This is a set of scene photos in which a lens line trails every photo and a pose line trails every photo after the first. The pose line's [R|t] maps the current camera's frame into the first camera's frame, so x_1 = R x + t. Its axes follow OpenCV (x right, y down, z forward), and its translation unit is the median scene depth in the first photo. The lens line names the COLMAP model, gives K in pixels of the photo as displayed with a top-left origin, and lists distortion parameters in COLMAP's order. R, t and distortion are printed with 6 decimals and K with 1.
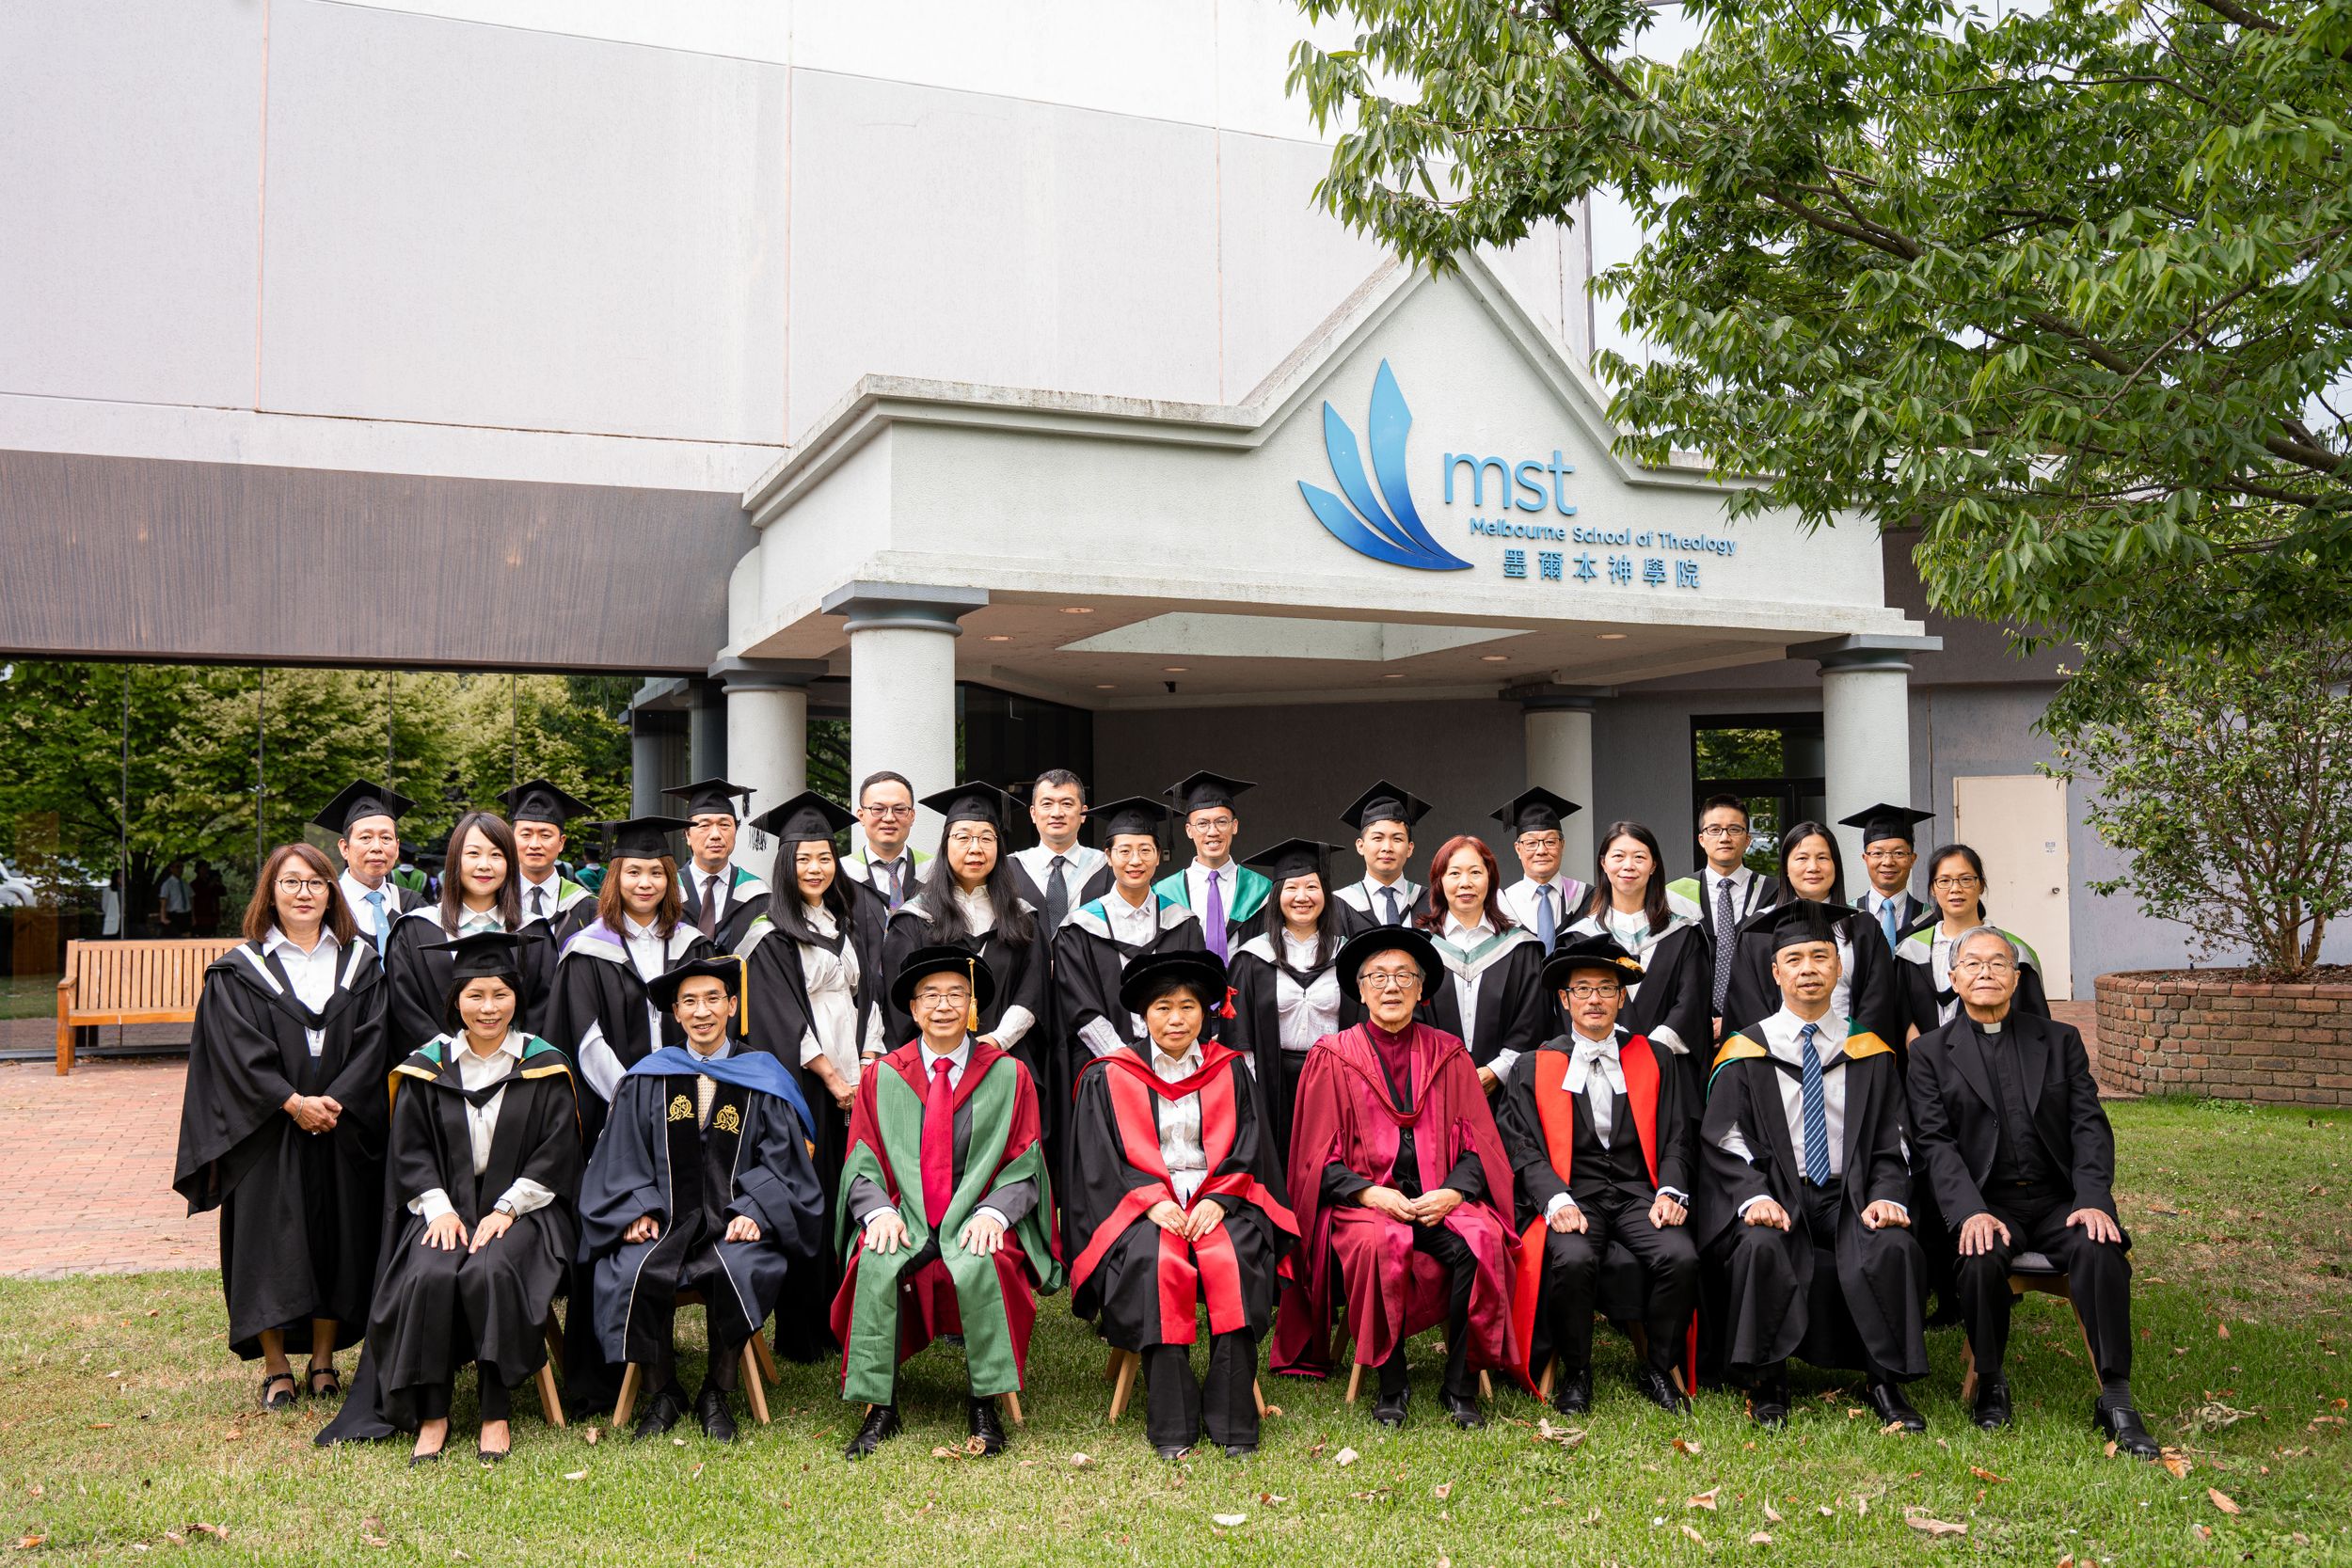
lens RADIAL K [[1952.7, 0, 1169.0], [0, 1952.7, 765.2], [0, 0, 1]] dist [-0.083452, 0.054083]
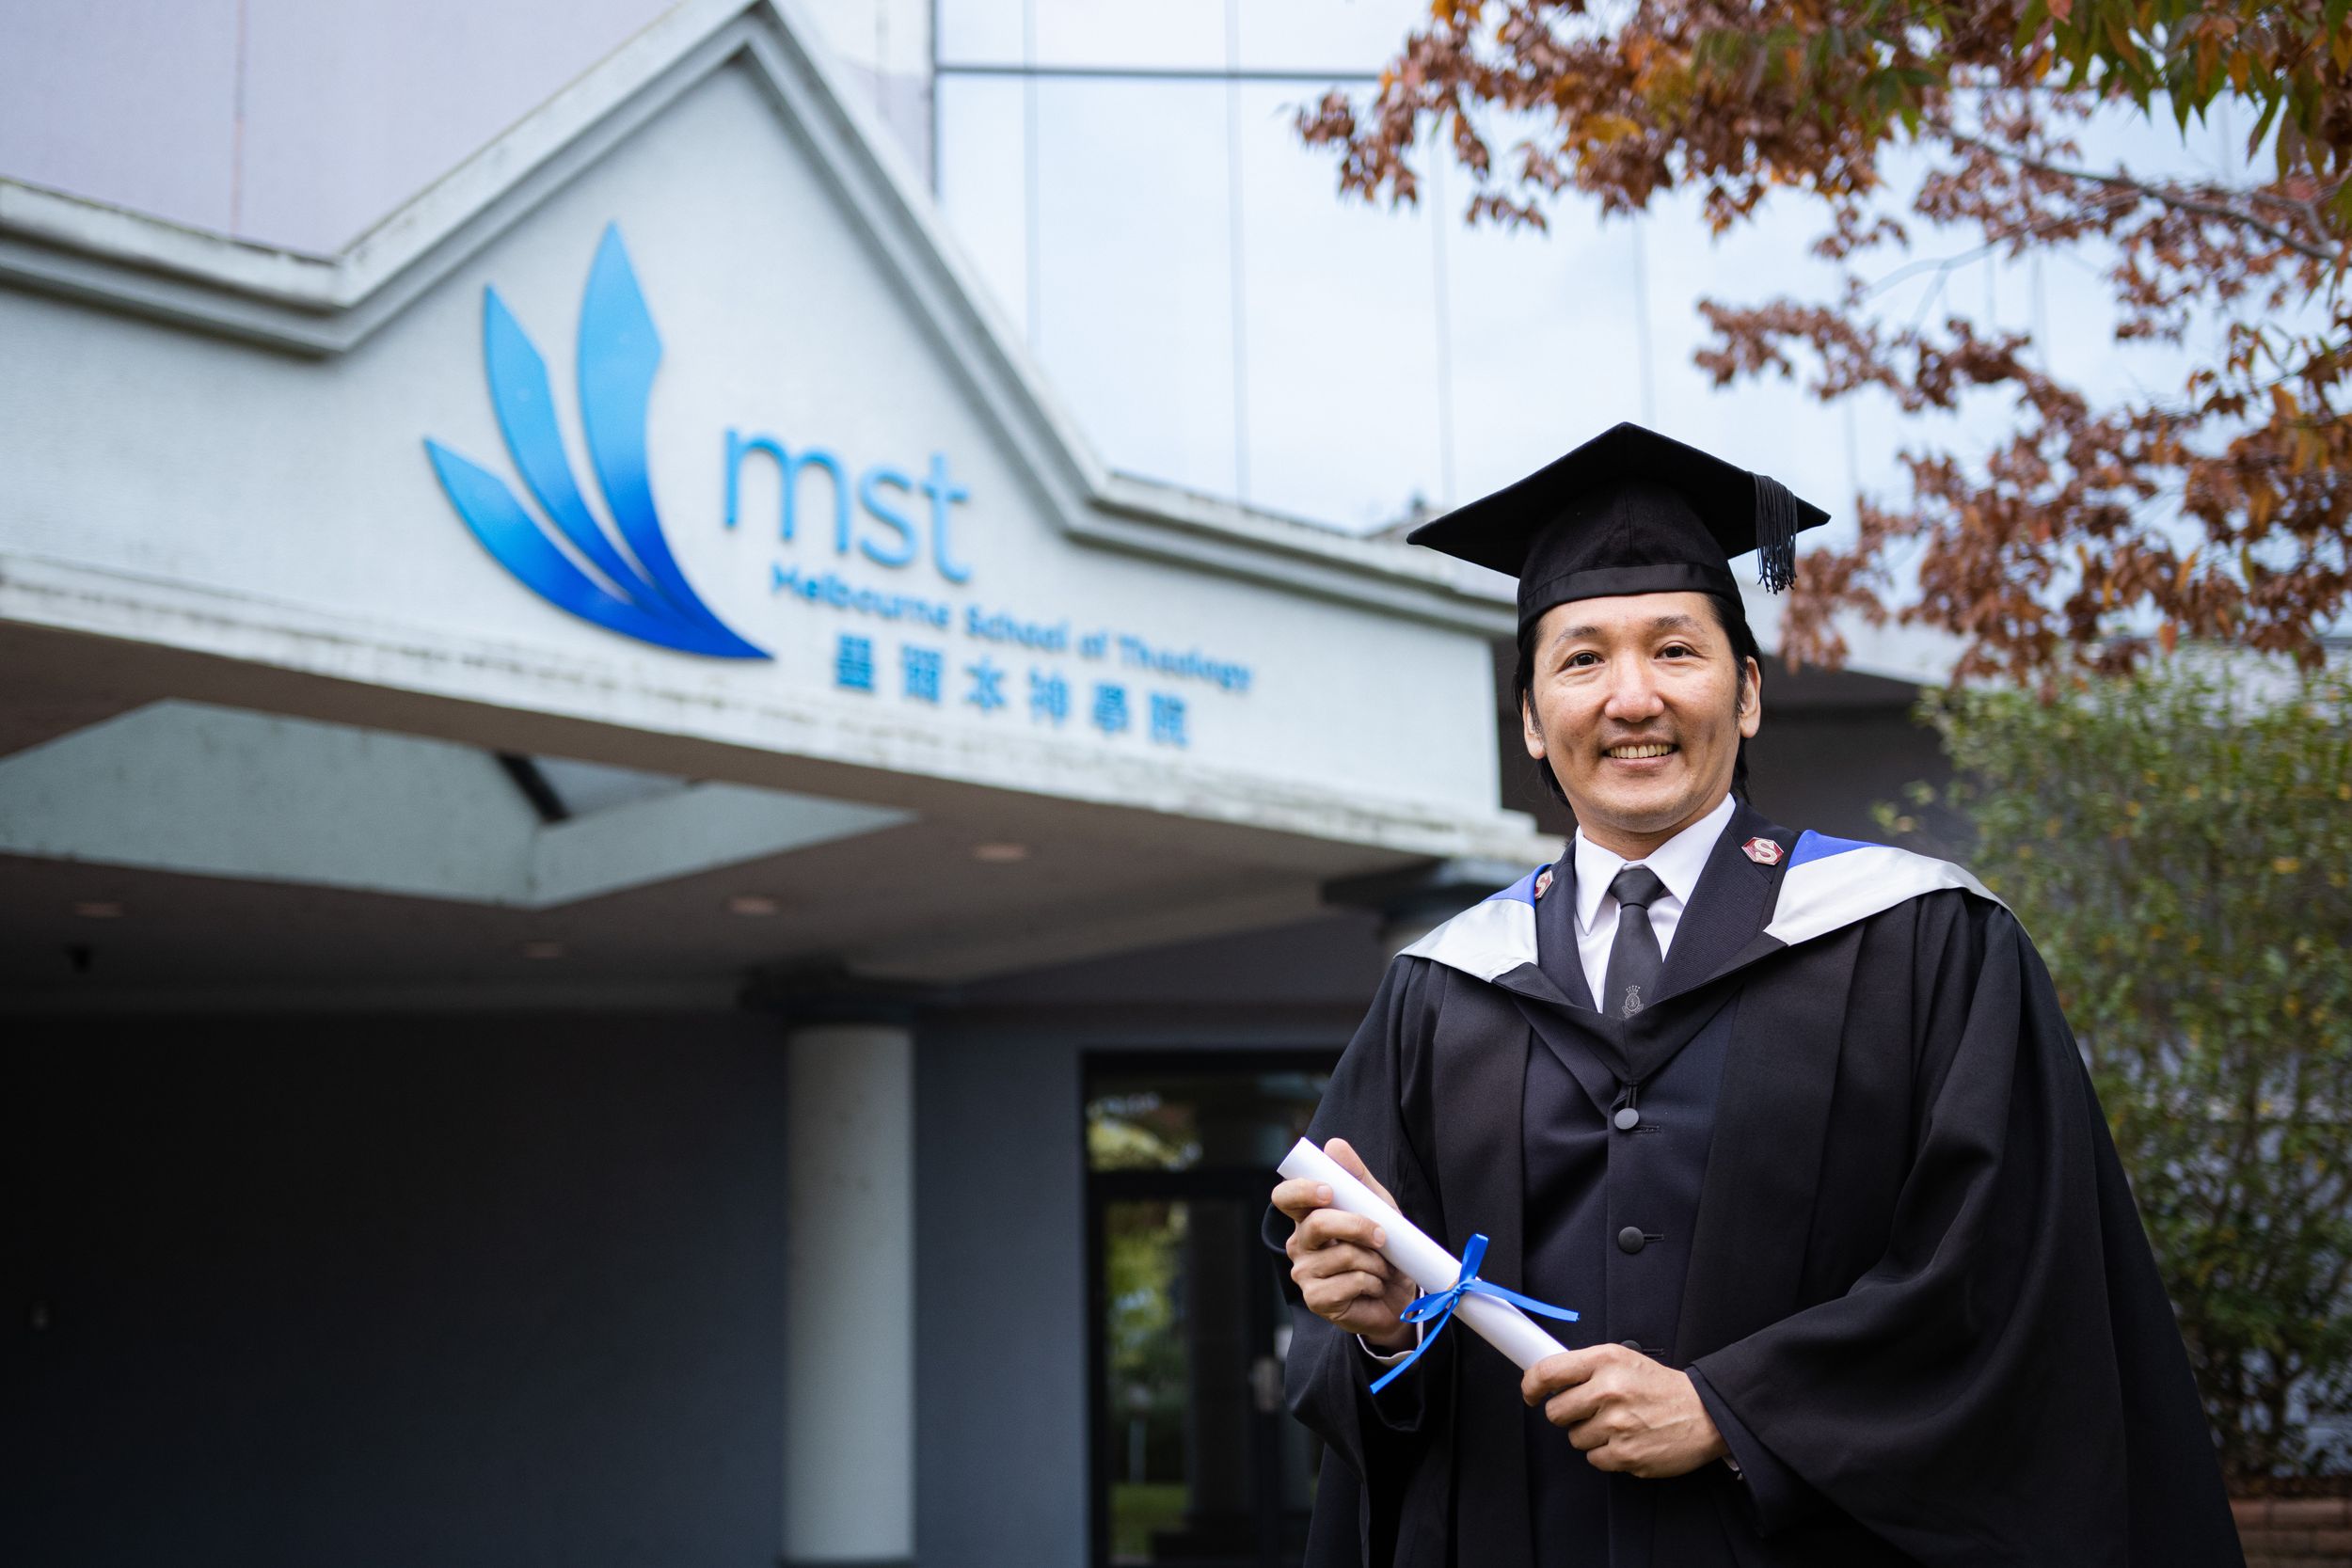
lens RADIAL K [[3064.4, 0, 1158.1], [0, 3064.4, 769.1], [0, 0, 1]] dist [0.053978, 0.000000]
pose [[0.939588, 0.062068, 0.336632, -0.012107], [-0.008864, 0.987506, -0.157334, 0.046397], [-0.342191, 0.144845, 0.928399, 0.248692]]
